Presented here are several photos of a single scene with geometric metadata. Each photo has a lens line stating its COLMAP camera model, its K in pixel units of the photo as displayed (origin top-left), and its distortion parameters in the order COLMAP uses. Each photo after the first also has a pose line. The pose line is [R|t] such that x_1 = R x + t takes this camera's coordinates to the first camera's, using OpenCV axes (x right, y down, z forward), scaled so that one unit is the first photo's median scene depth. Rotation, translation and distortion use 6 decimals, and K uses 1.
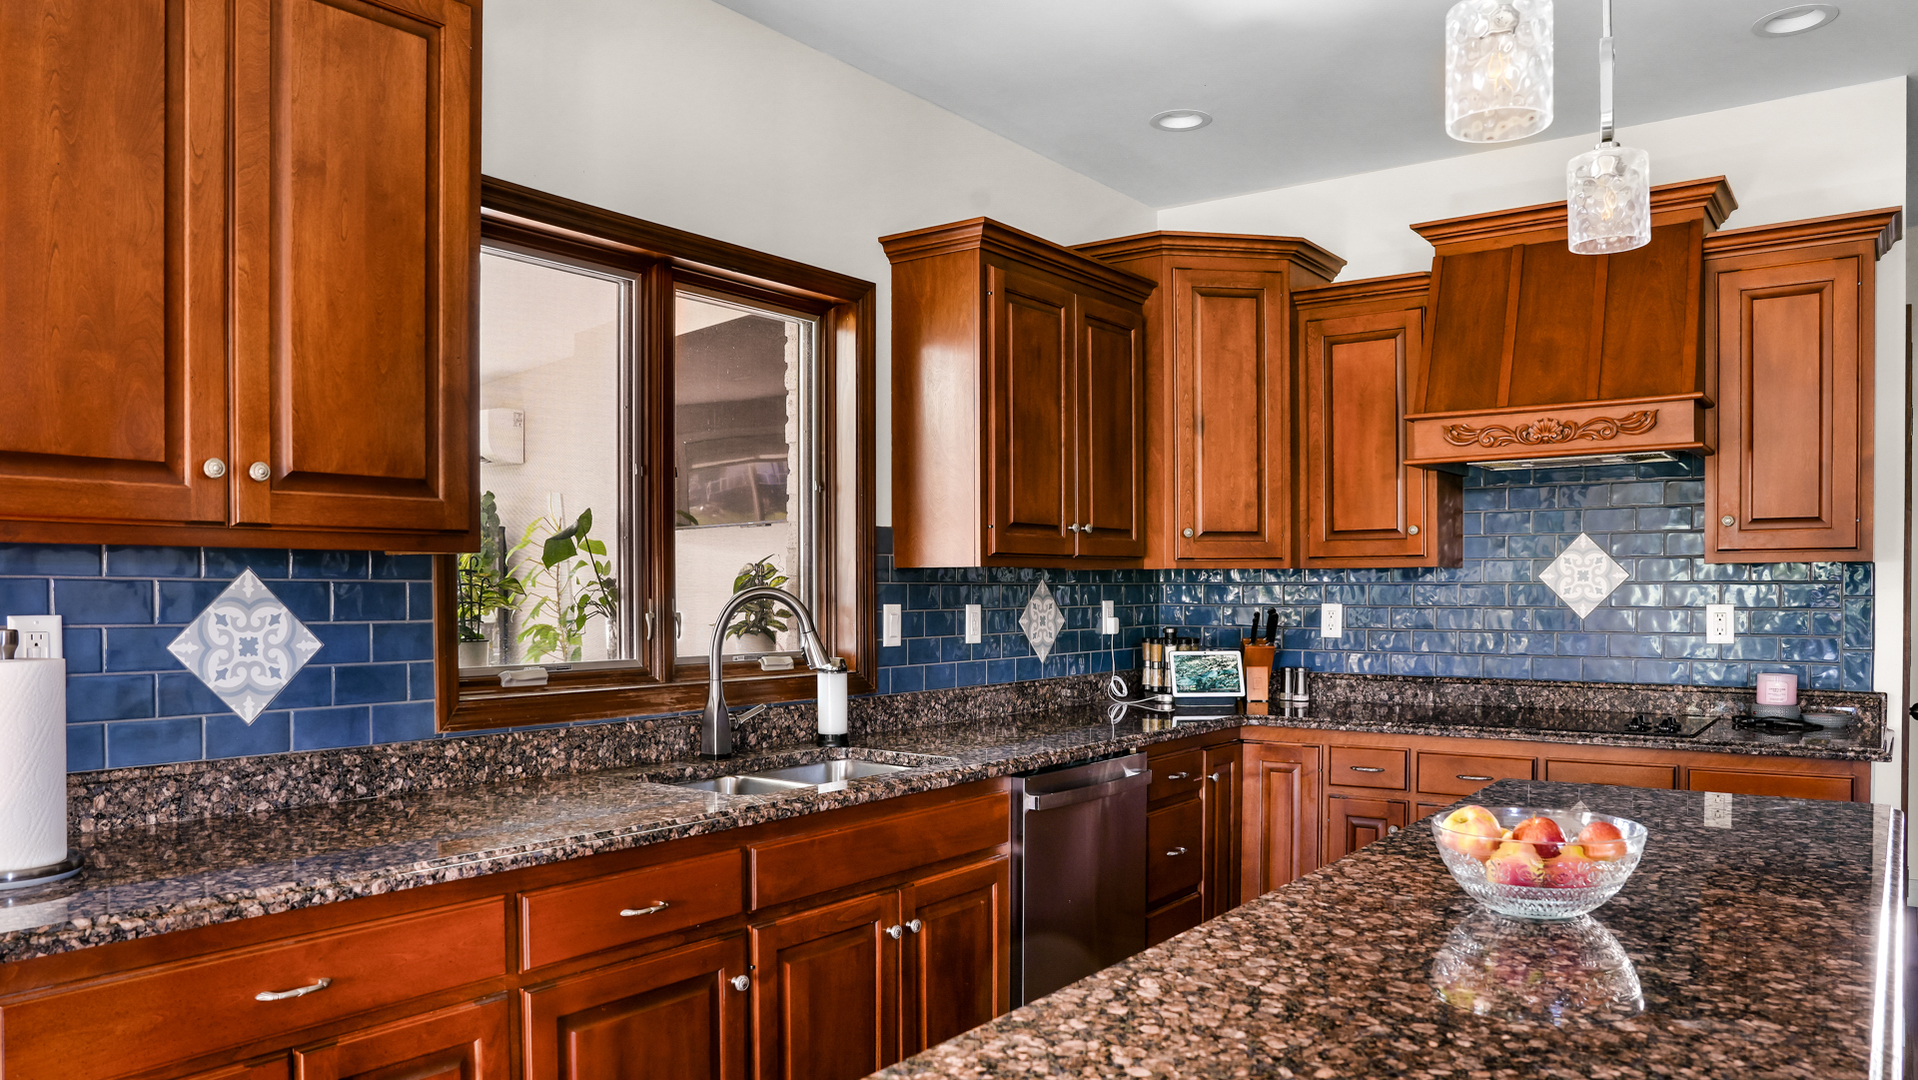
lens RADIAL K [[1341.5, 0, 958.6], [0, 1341.5, 655.5], [0, 0, 1]] dist [-0.103929, 0.067567]
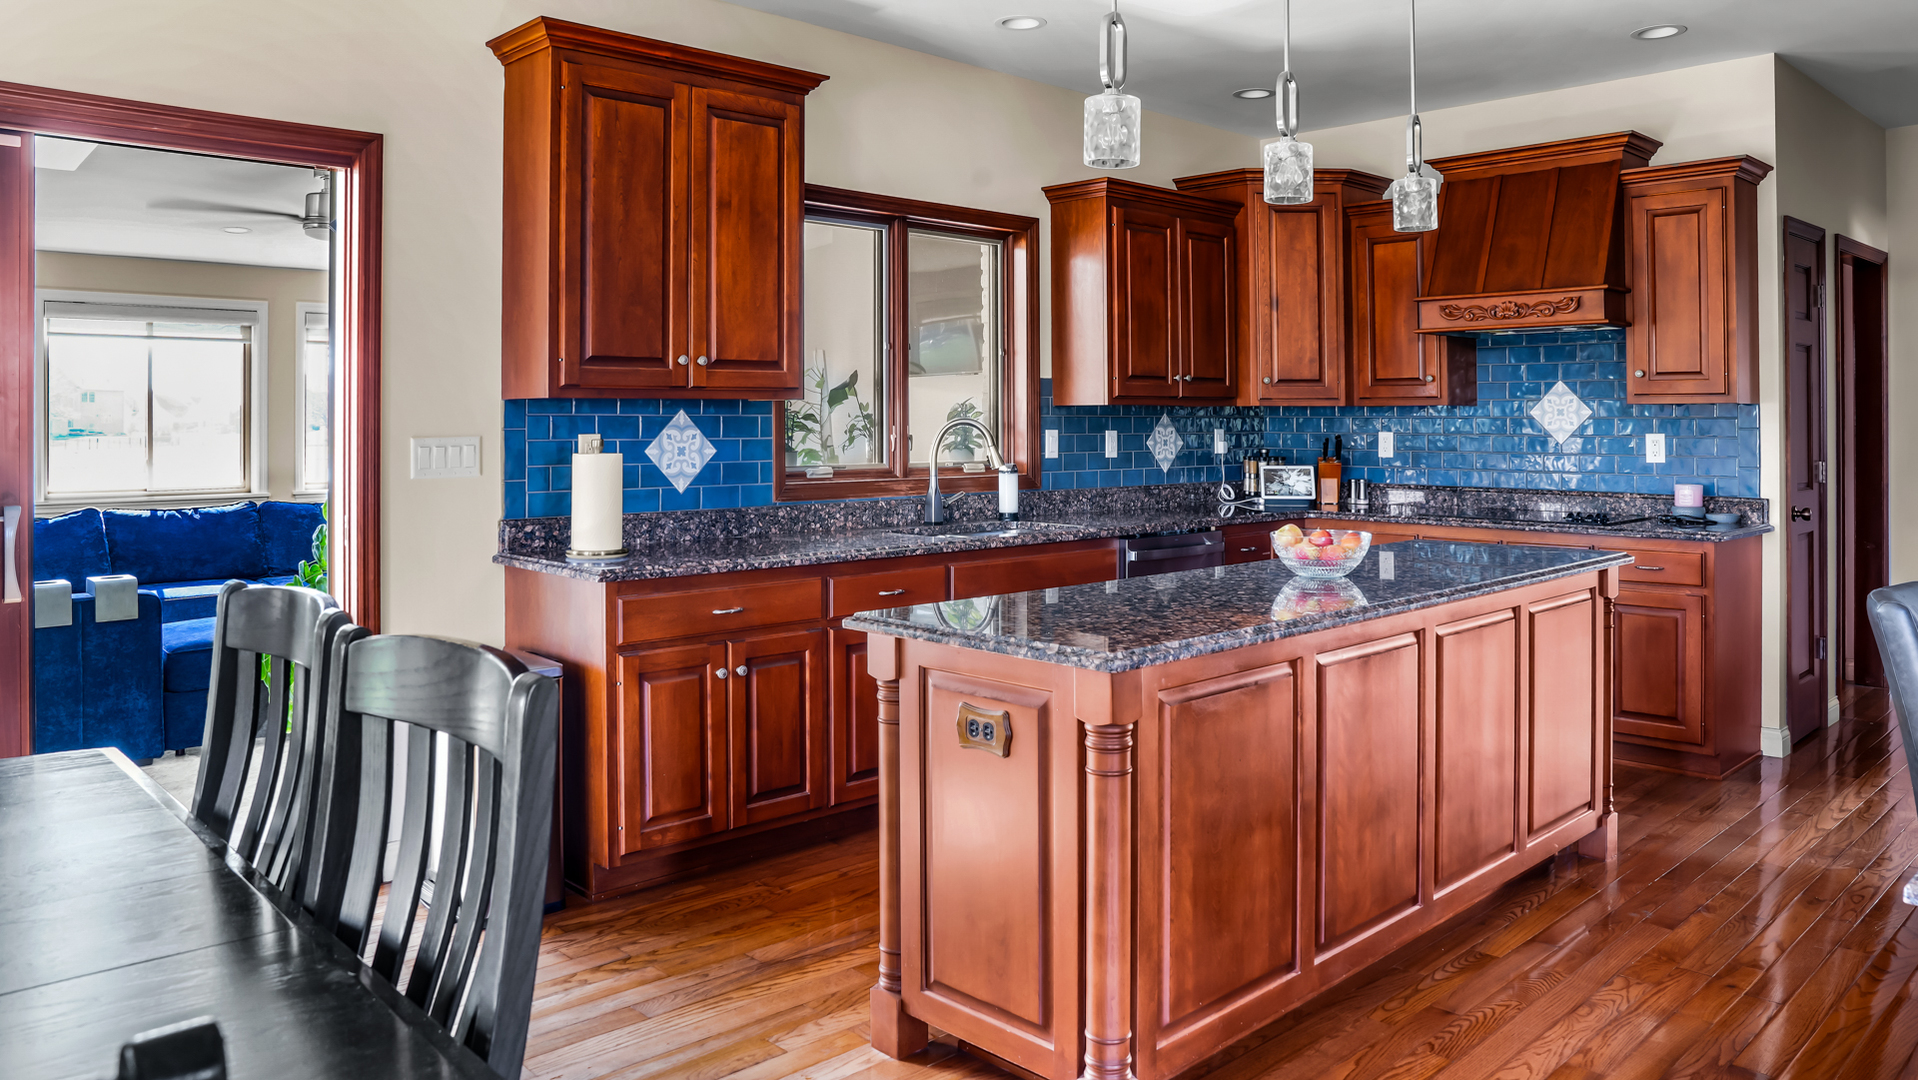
lens RADIAL K [[1330.9, 0, 959.0], [0, 1330.9, 540.0], [0, 0, 1]] dist [-0.228747, 0.171546]
pose [[0.985543, 0.011086, -0.169062, 0.101266], [-0.004633, 0.999247, 0.038519, 0.028165], [0.169362, -0.037179, 0.984852, -0.484696]]
